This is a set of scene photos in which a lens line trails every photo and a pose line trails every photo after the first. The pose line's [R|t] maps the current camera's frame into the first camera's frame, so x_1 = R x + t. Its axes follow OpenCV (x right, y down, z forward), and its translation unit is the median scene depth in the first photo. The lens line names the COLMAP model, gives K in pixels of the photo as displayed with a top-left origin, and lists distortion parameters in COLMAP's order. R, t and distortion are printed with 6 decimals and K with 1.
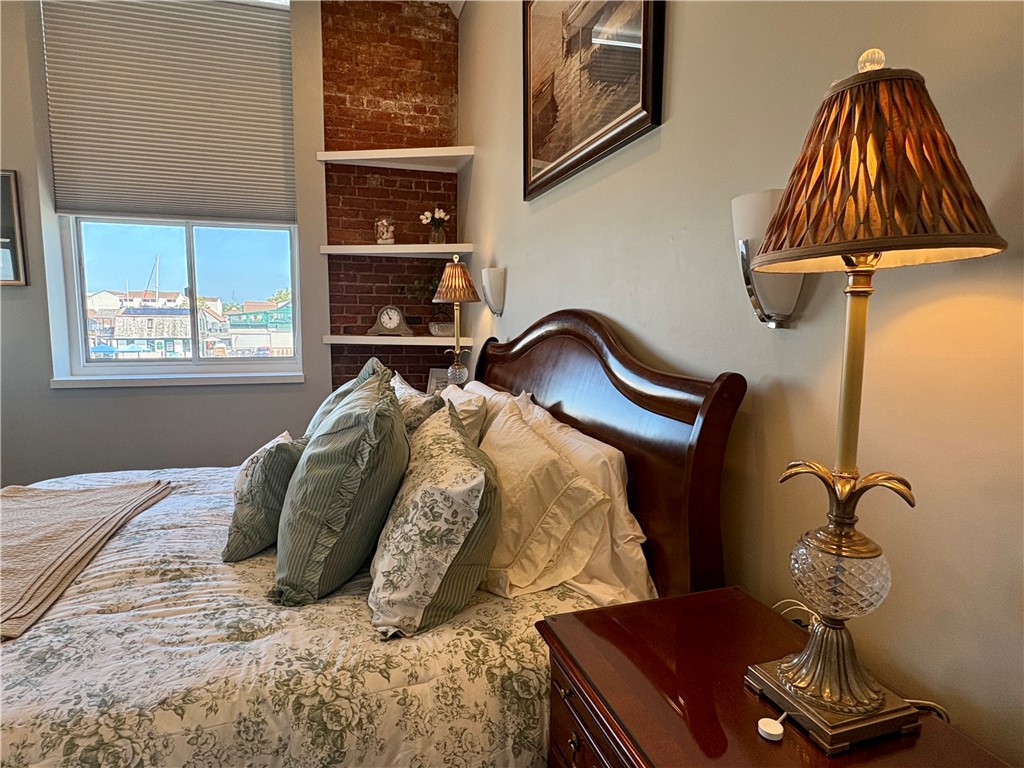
lens RADIAL K [[586.9, 0, 512.0], [0, 586.9, 384.0], [0, 0, 1]] dist [0.001885, 0.000351]
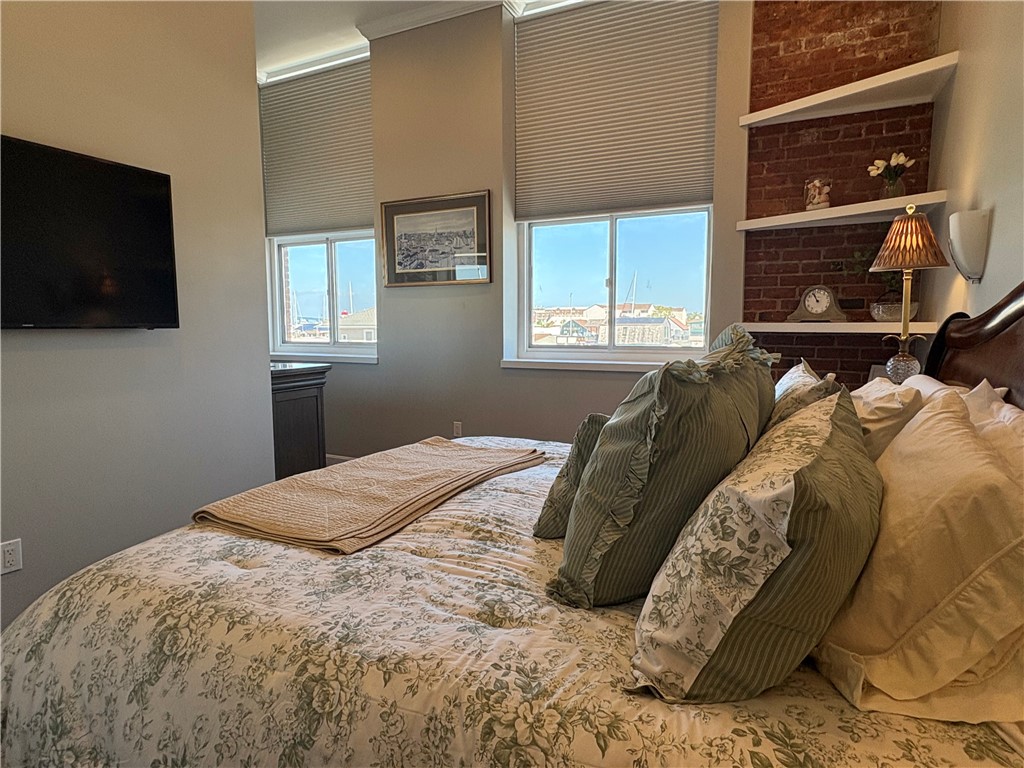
lens RADIAL K [[586.9, 0, 512.0], [0, 586.9, 384.0], [0, 0, 1]] dist [0.001885, 0.000351]
pose [[0.733772, 0.057201, -0.676983, 0.106202], [-0.067580, 0.997653, 0.011047, 0.061364], [0.676026, 0.037645, 0.735916, 0.311294]]
